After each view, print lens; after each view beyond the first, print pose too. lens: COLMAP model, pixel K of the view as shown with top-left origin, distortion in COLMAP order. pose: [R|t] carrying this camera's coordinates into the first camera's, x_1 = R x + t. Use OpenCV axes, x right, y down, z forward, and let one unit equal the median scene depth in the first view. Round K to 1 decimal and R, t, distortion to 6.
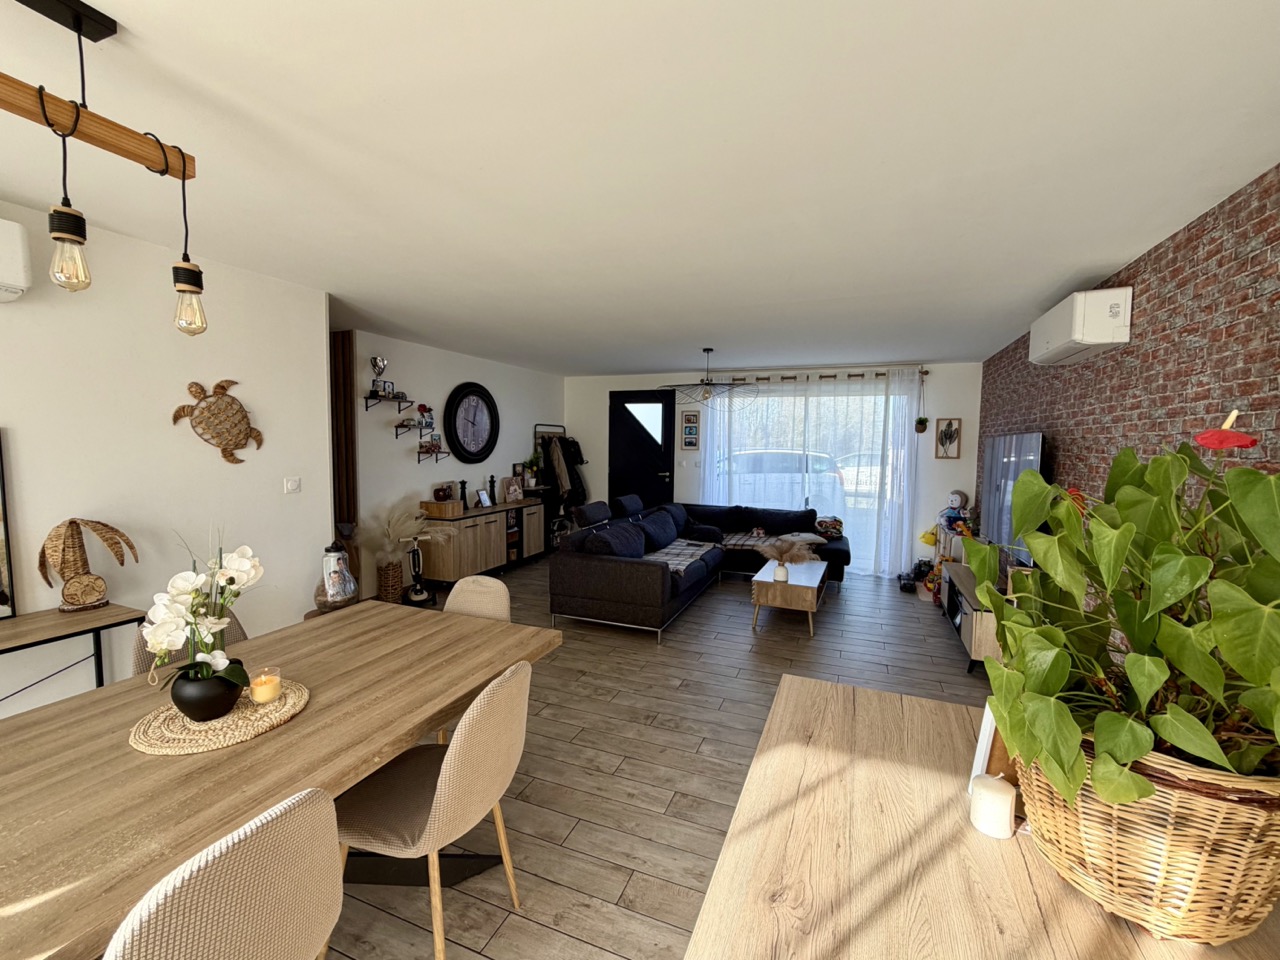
lens RADIAL K [[543.5, 0, 645.0], [0, 543.5, 480.4], [0, 0, 1]] dist [-0.001634, -0.000005]
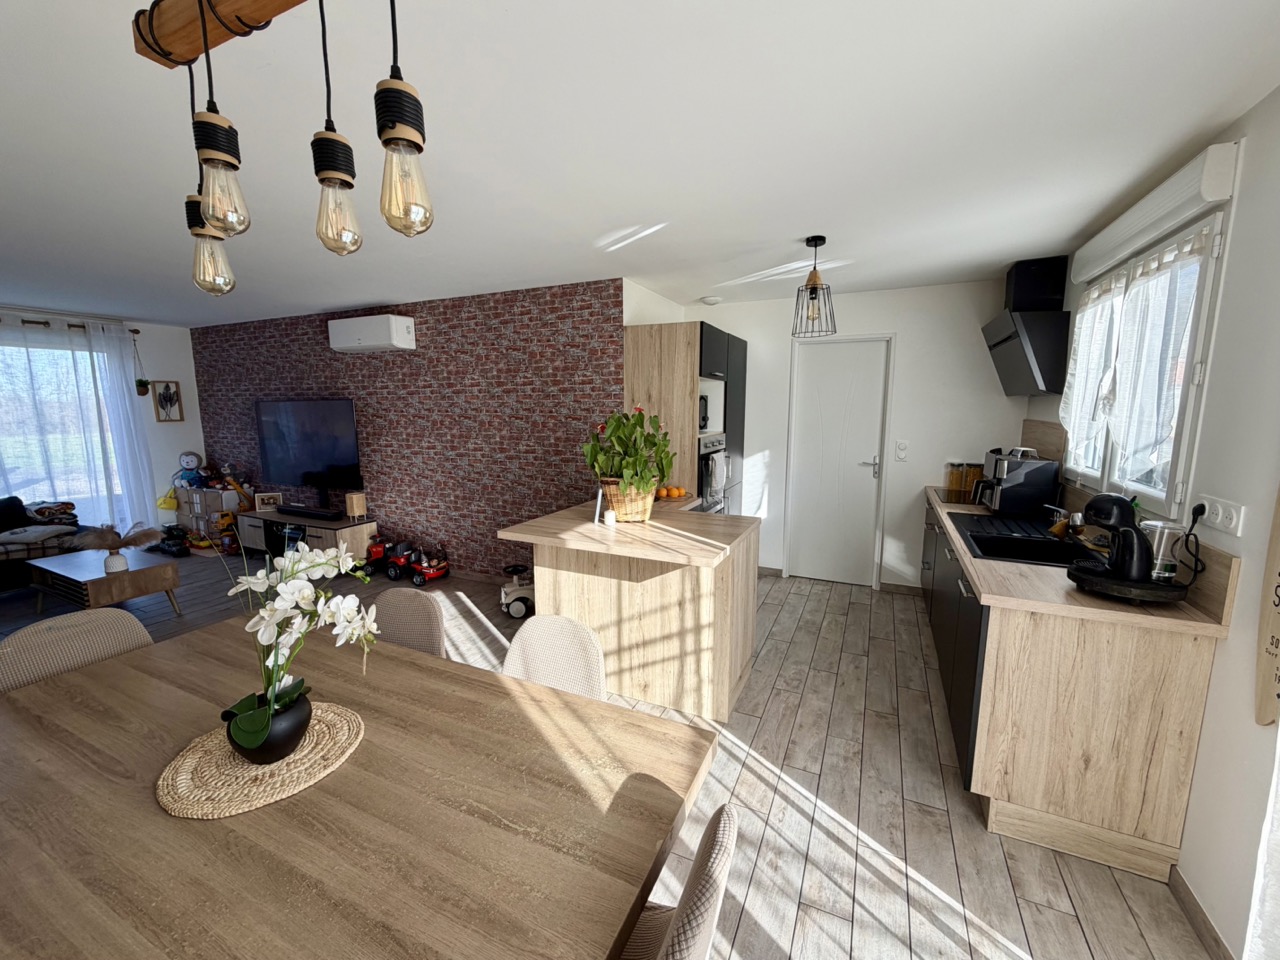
lens RADIAL K [[543.5, 0, 633.1], [0, 543.5, 485.0], [0, 0, 1]] dist [-0.001634, -0.000005]
pose [[0.044987, -0.158517, 0.986331, -0.427858], [0.071342, 0.985319, 0.155101, -0.019837], [-0.996437, 0.063389, 0.055636, 0.102480]]
